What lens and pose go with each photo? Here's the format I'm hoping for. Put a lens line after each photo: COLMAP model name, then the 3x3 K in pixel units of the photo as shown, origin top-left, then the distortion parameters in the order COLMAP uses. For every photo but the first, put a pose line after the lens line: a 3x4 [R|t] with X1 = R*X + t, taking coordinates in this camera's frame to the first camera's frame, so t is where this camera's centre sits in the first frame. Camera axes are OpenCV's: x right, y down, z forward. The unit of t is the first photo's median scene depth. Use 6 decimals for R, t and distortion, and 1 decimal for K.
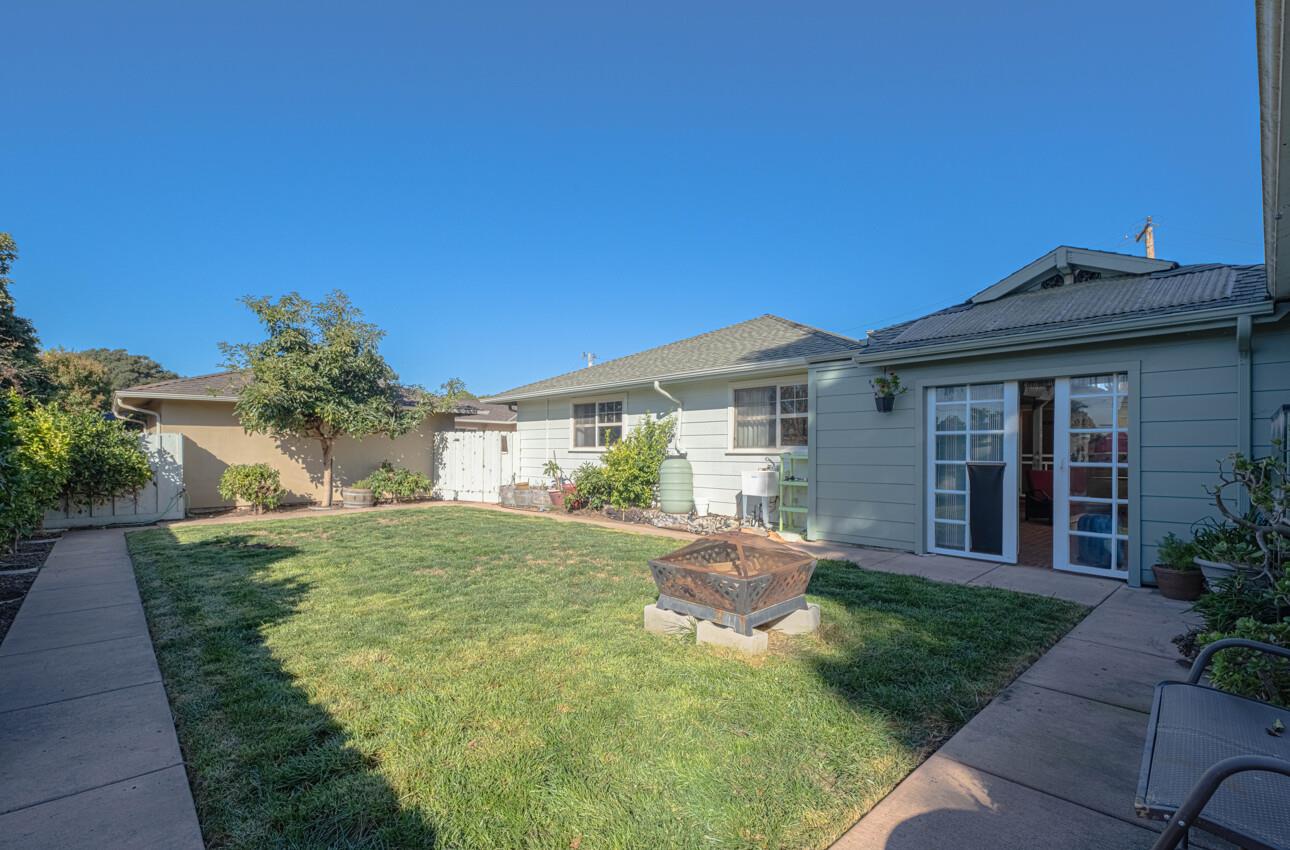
lens RADIAL K [[543.6, 0, 642.0], [0, 543.6, 450.8], [0, 0, 1]] dist [-0.000003, -0.000034]
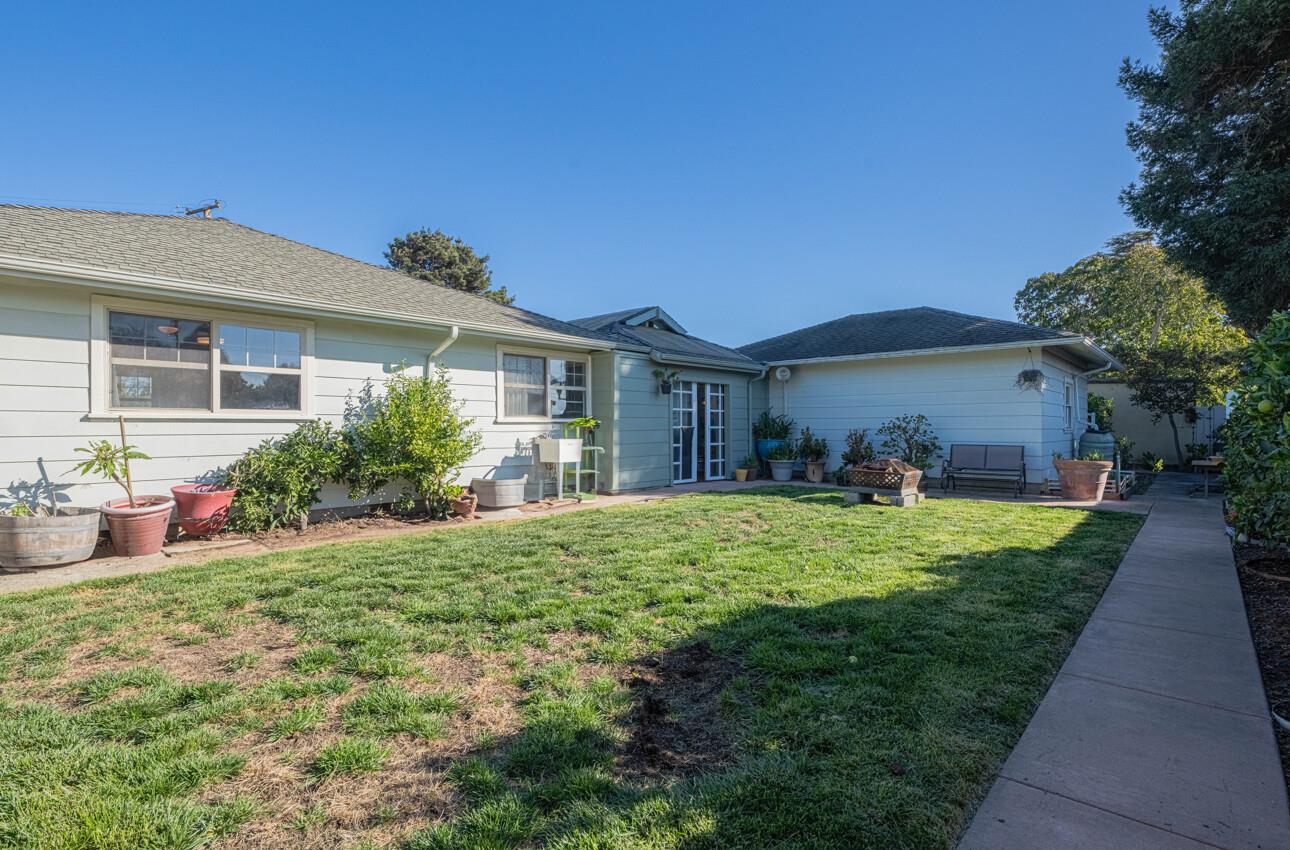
lens RADIAL K [[558.4, 0, 640.5], [0, 558.4, 428.4], [0, 0, 1]] dist [-0.000797, -0.000247]
pose [[0.001205, -0.013467, 0.999909, -0.766712], [-0.004526, 0.999899, 0.013472, 0.001567], [-0.999989, -0.004542, 0.001143, 0.758832]]
